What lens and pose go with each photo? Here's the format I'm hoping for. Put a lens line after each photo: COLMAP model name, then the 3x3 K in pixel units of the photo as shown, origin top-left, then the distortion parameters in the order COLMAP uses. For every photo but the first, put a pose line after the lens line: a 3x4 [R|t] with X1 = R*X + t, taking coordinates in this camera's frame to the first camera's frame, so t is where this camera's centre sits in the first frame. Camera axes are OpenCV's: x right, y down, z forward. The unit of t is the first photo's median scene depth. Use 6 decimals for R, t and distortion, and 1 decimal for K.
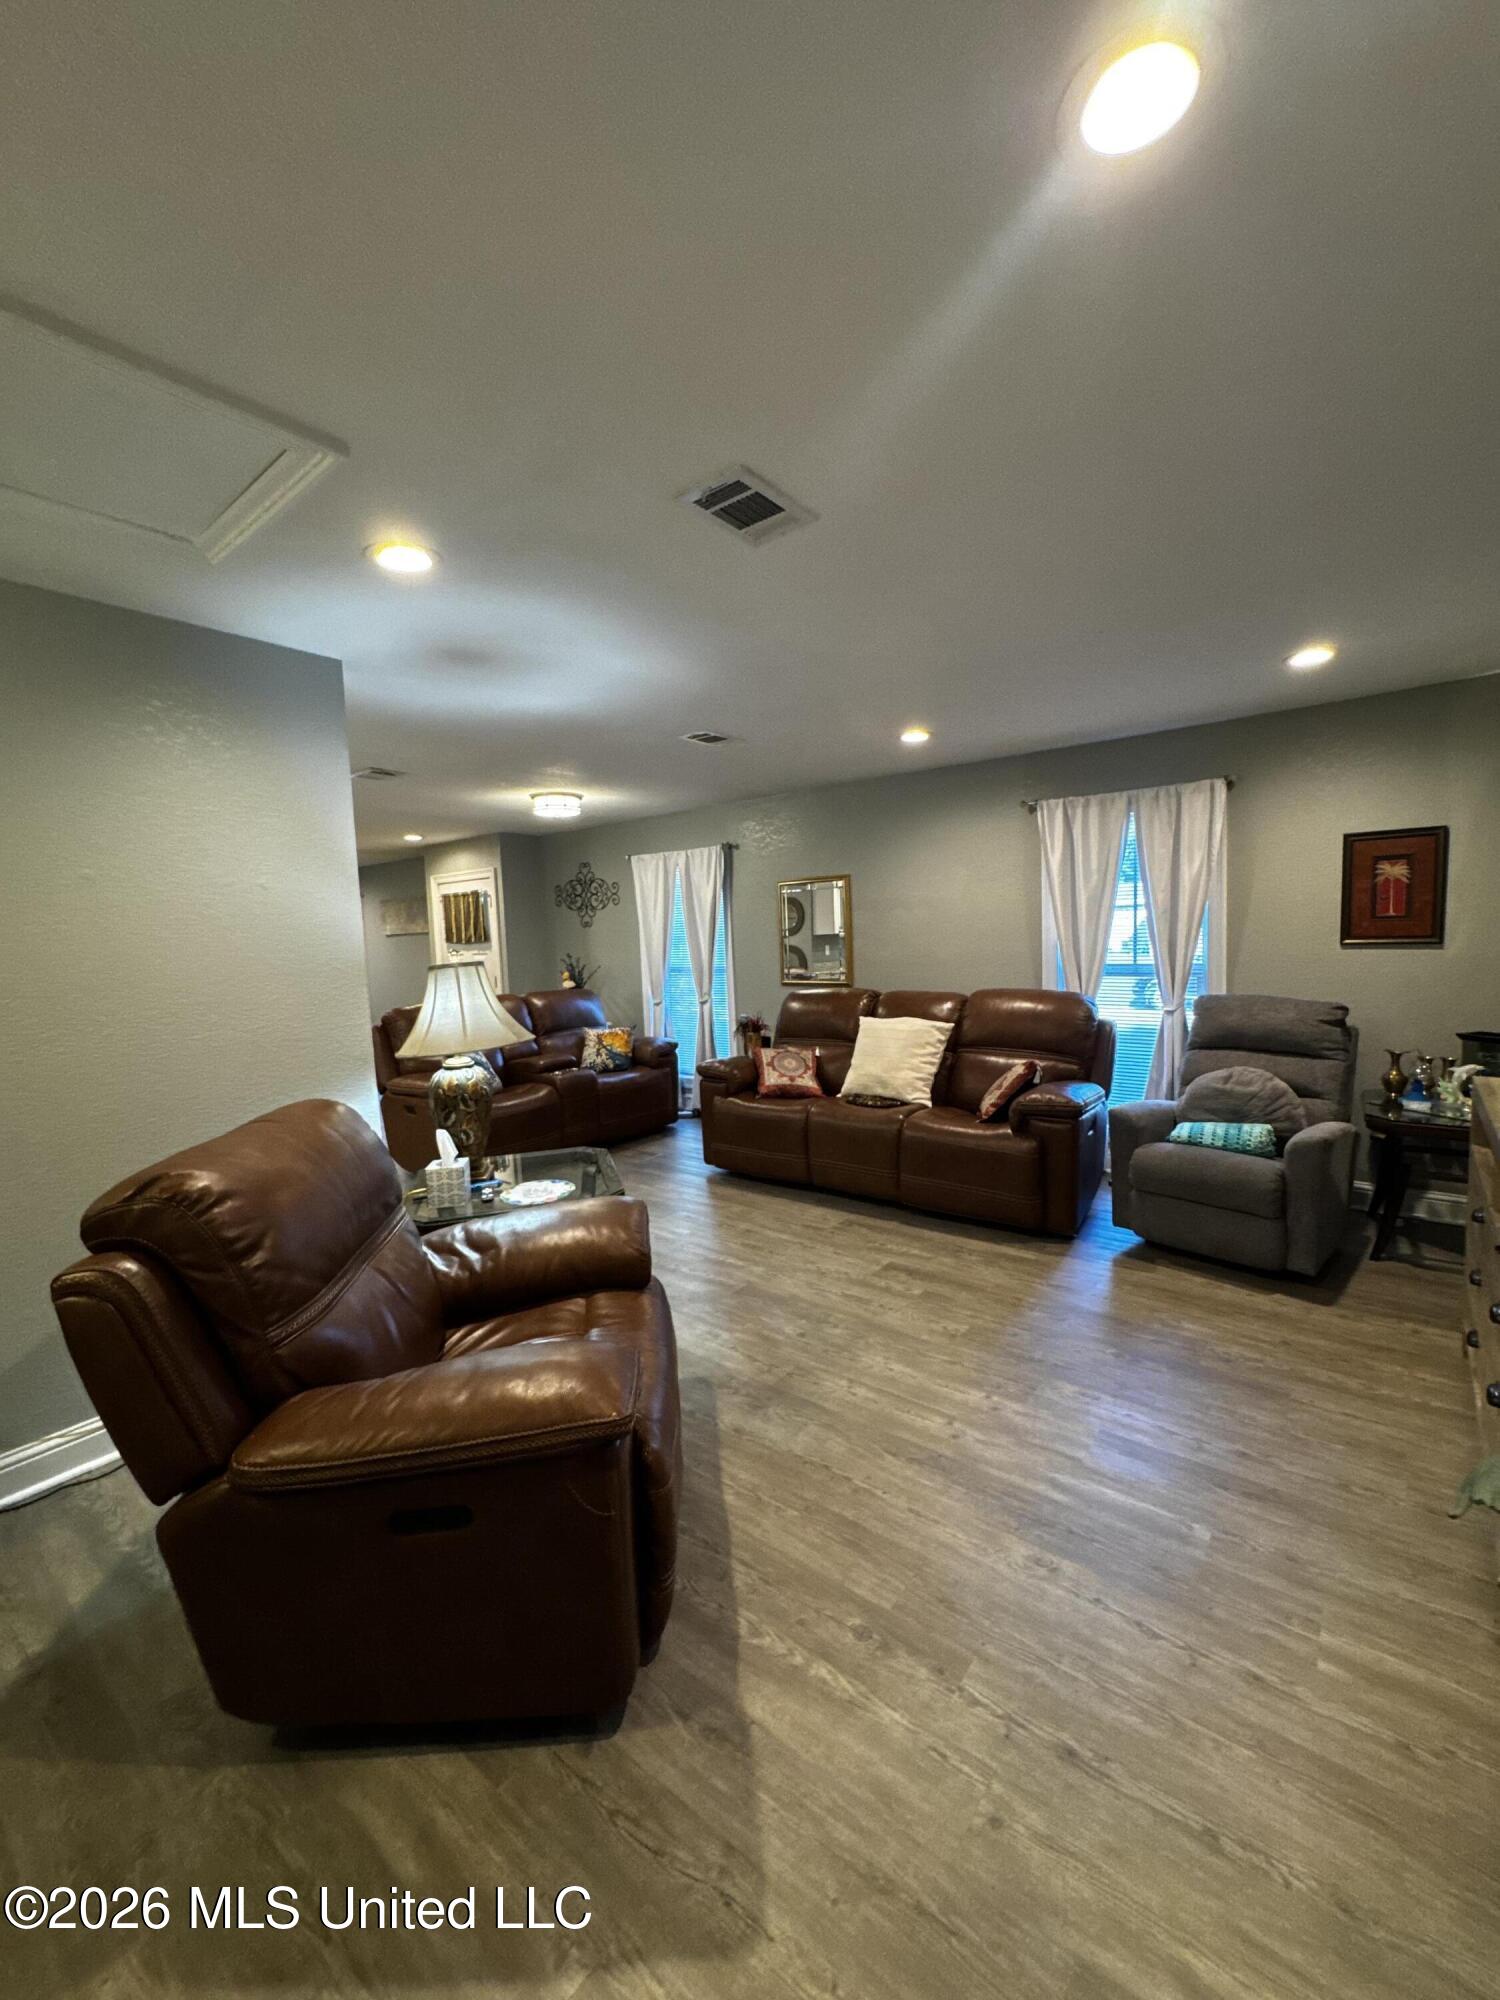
lens RADIAL K [[801.1, 0, 750.0], [0, 801.1, 1000.0], [0, 0, 1]] dist [-0.001416, 0.000441]
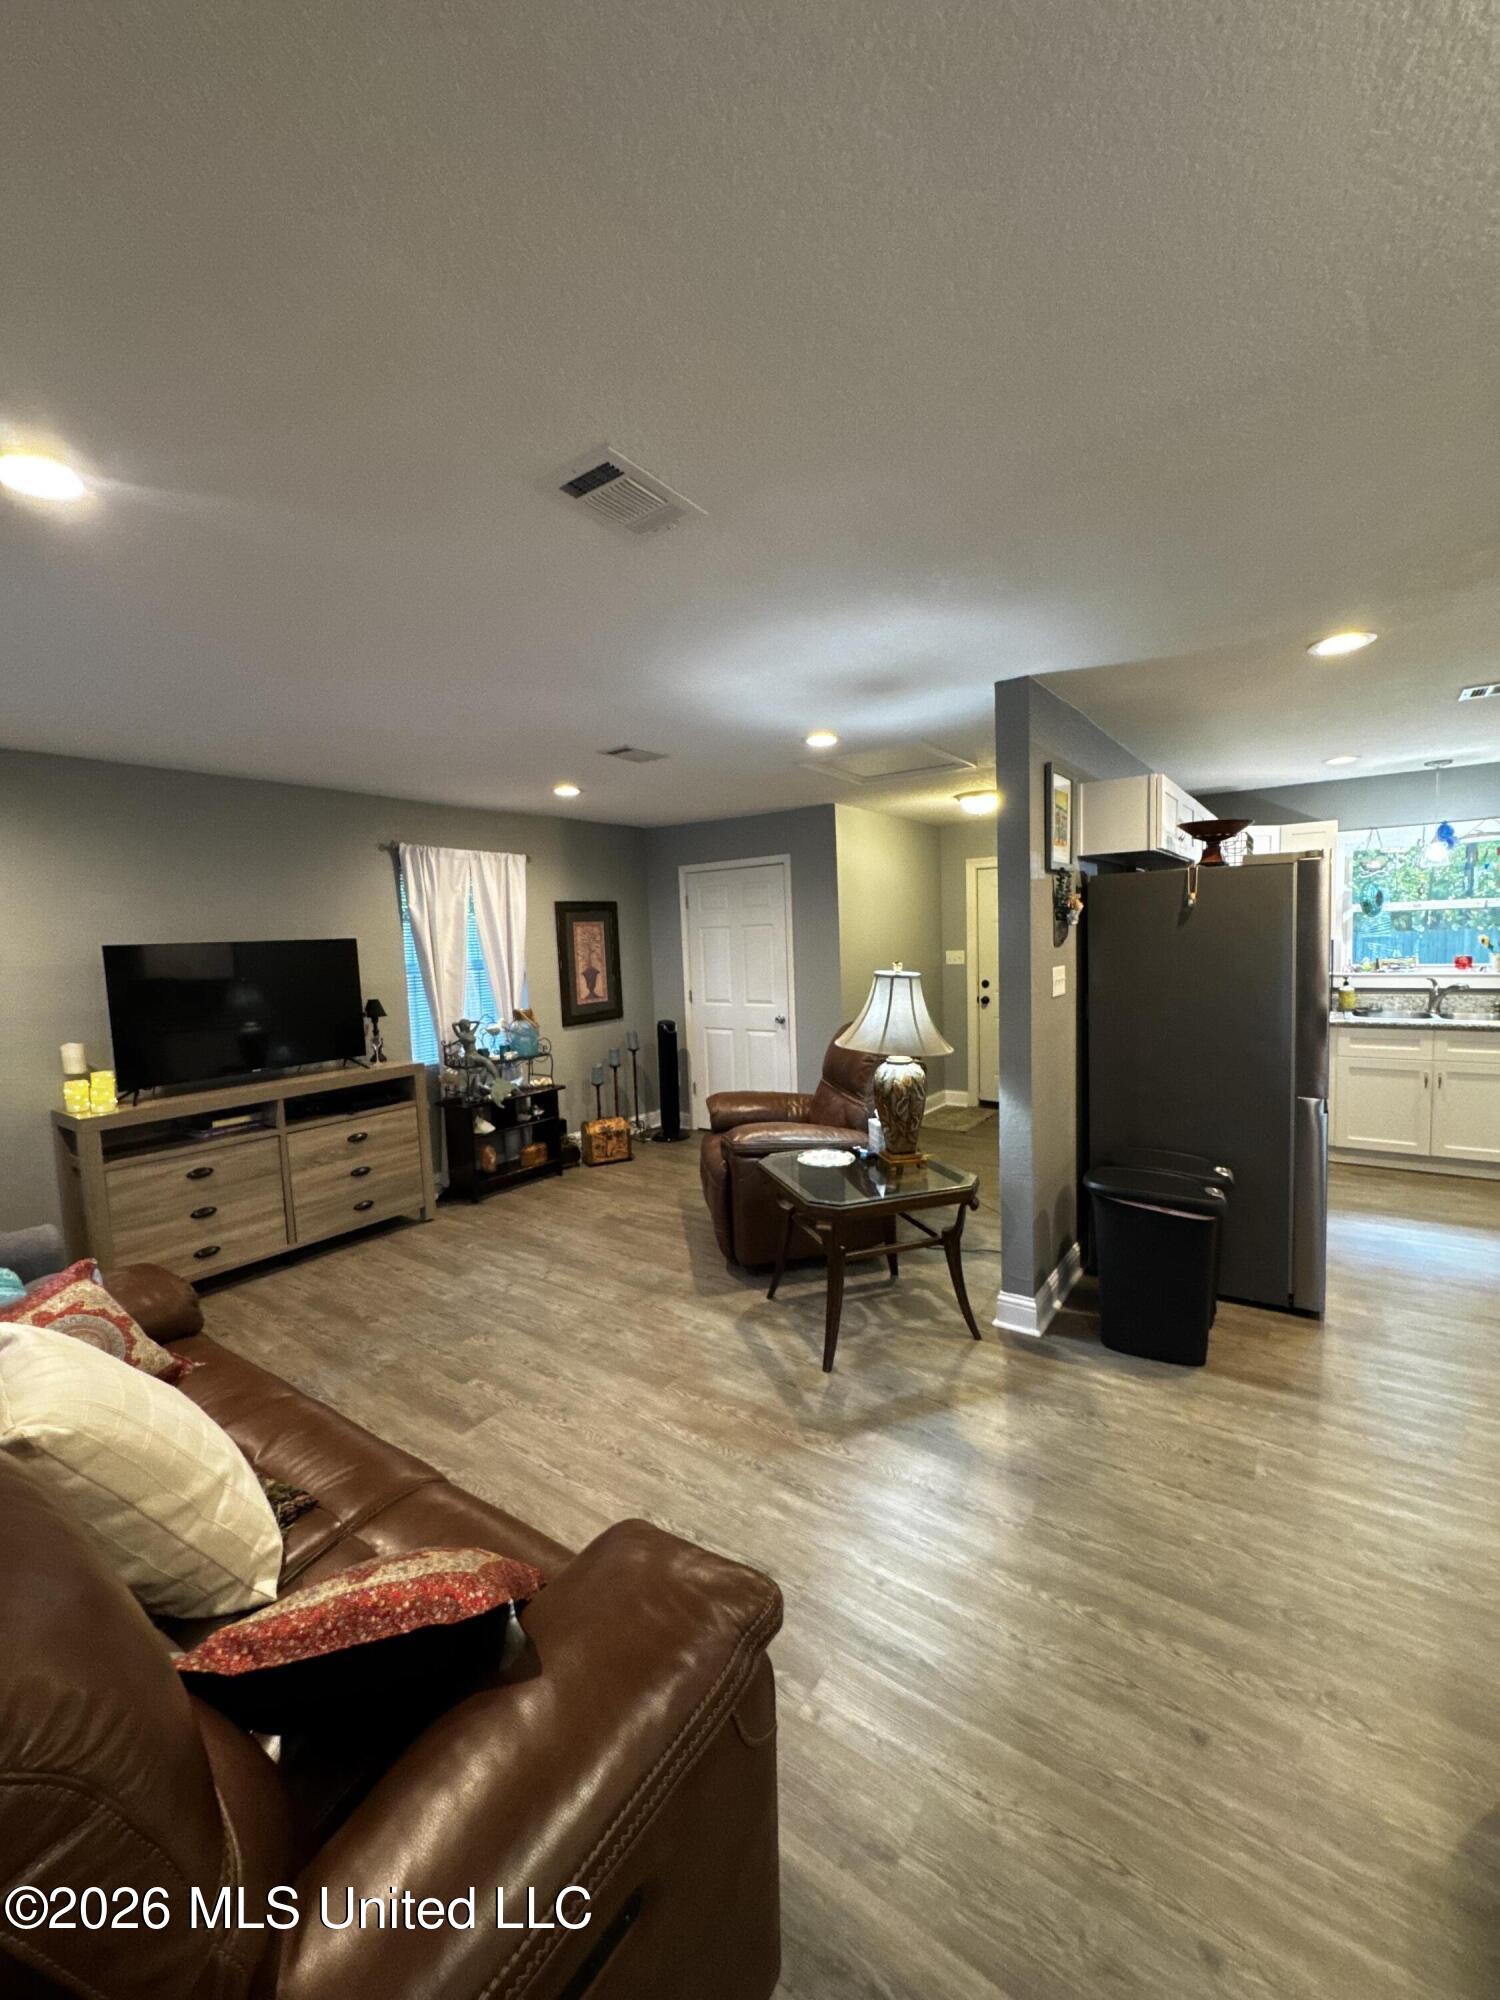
lens RADIAL K [[801.1, 0, 750.0], [0, 801.1, 1000.0], [0, 0, 1]] dist [-0.001416, 0.000441]
pose [[-0.995957, 0.078707, -0.043295, -0.107625], [0.070874, 0.984634, 0.159603, -0.202057], [0.055192, 0.155889, -0.986231, 2.095515]]
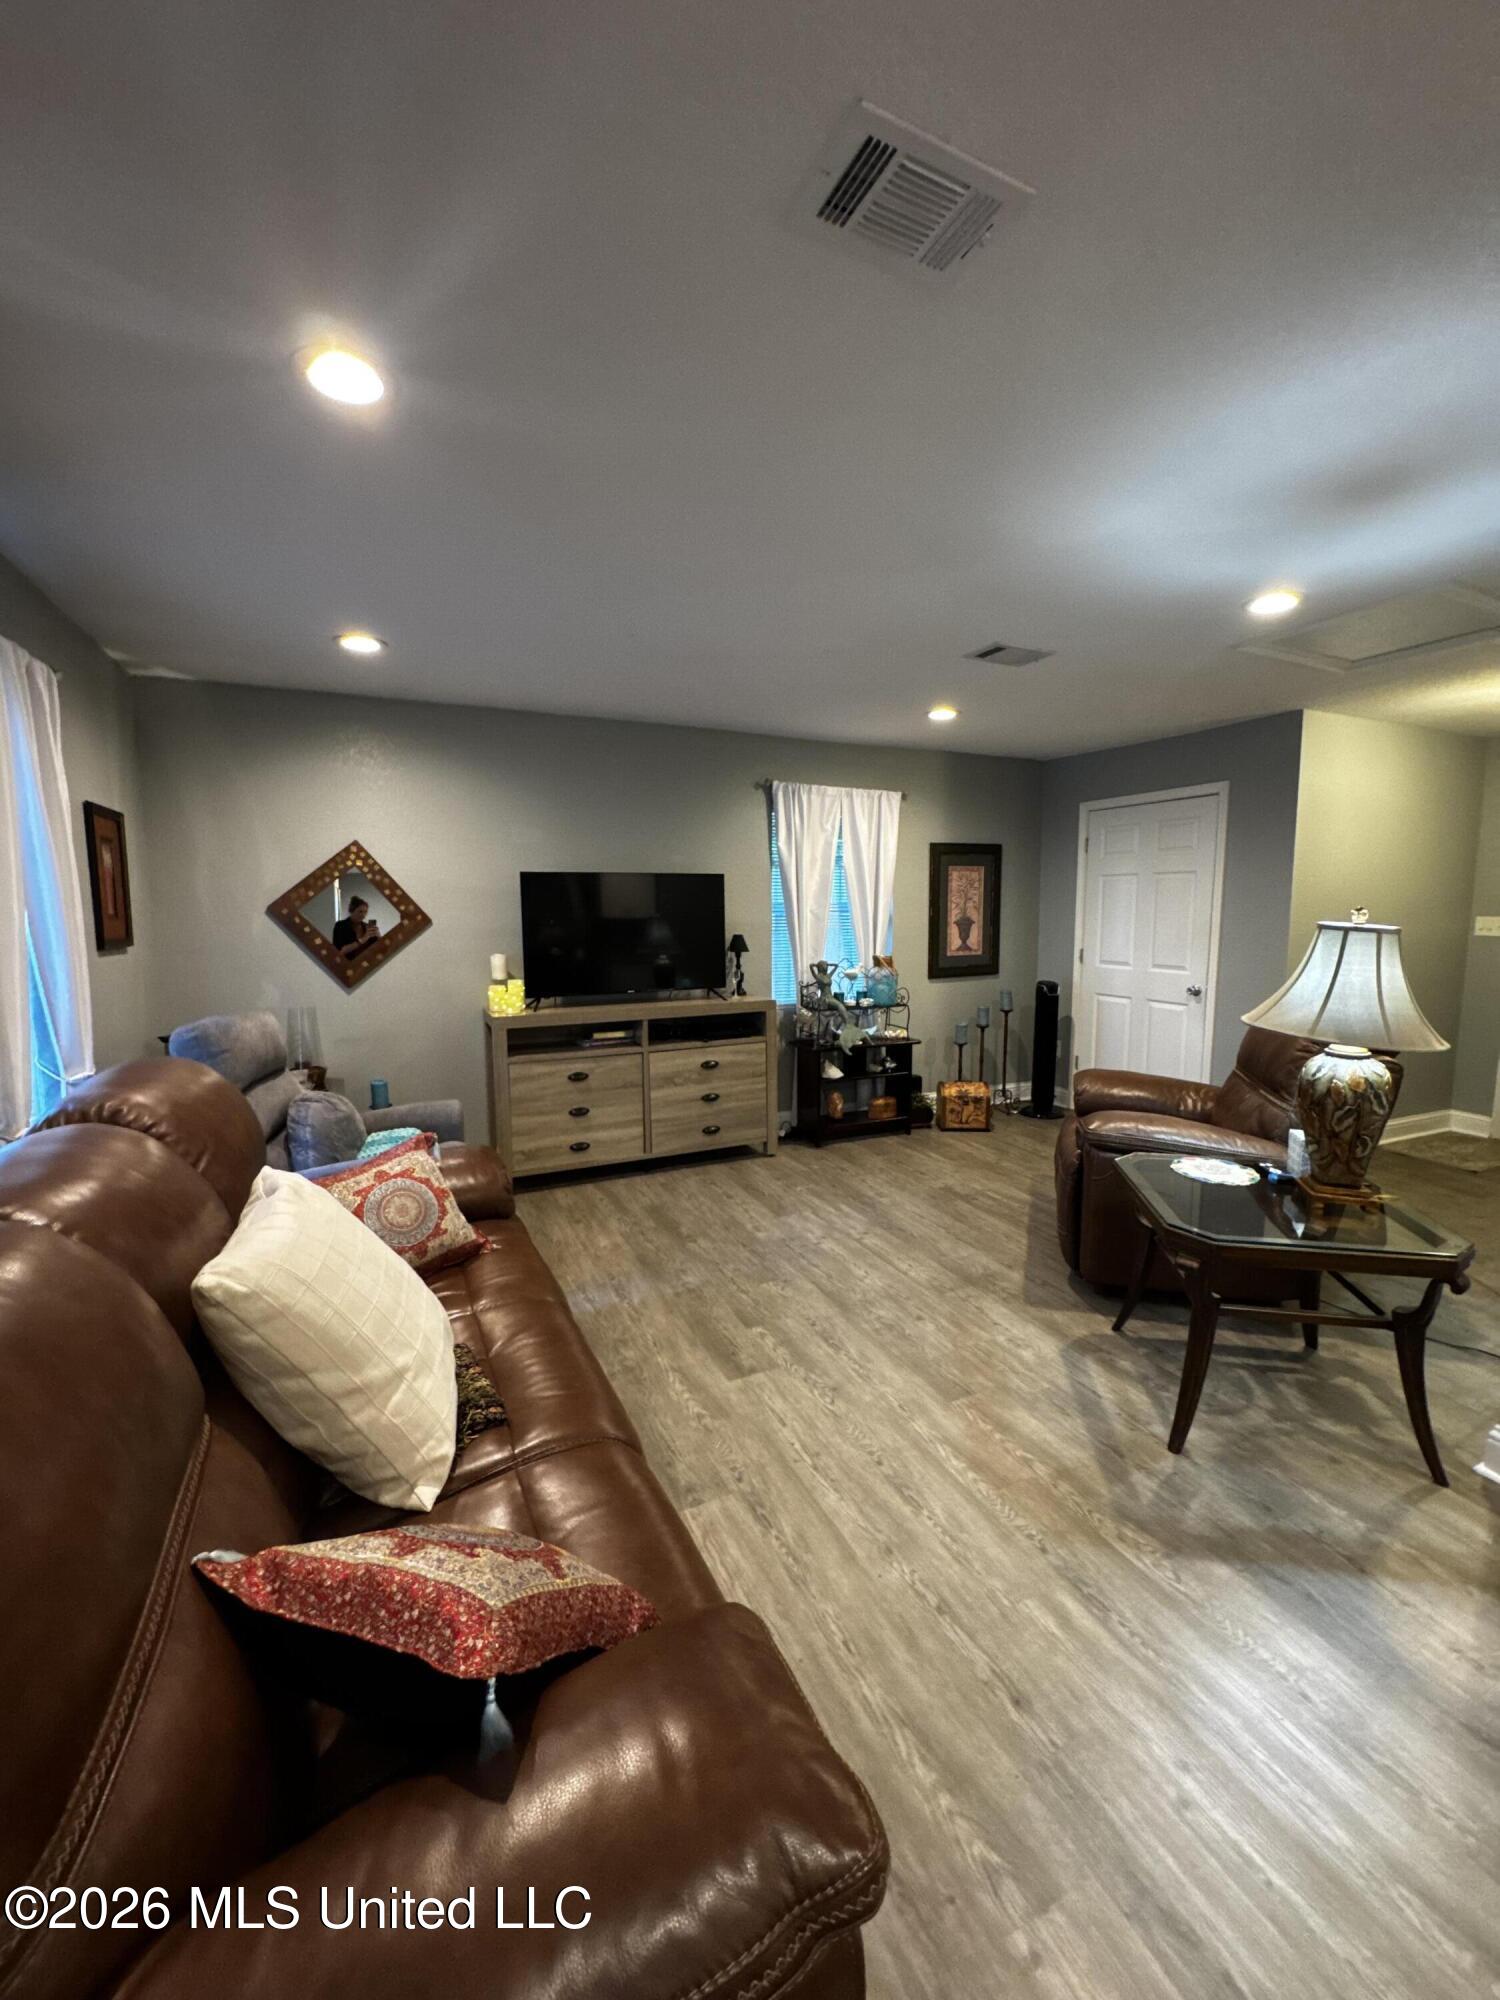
lens RADIAL K [[801.1, 0, 750.0], [0, 801.1, 1000.0], [0, 0, 1]] dist [-0.001416, 0.000441]
pose [[-0.896190, -0.011702, 0.443516, -0.183654], [0.071908, 0.982604, 0.171226, -0.148076], [-0.437805, 0.185343, -0.879758, 1.935700]]
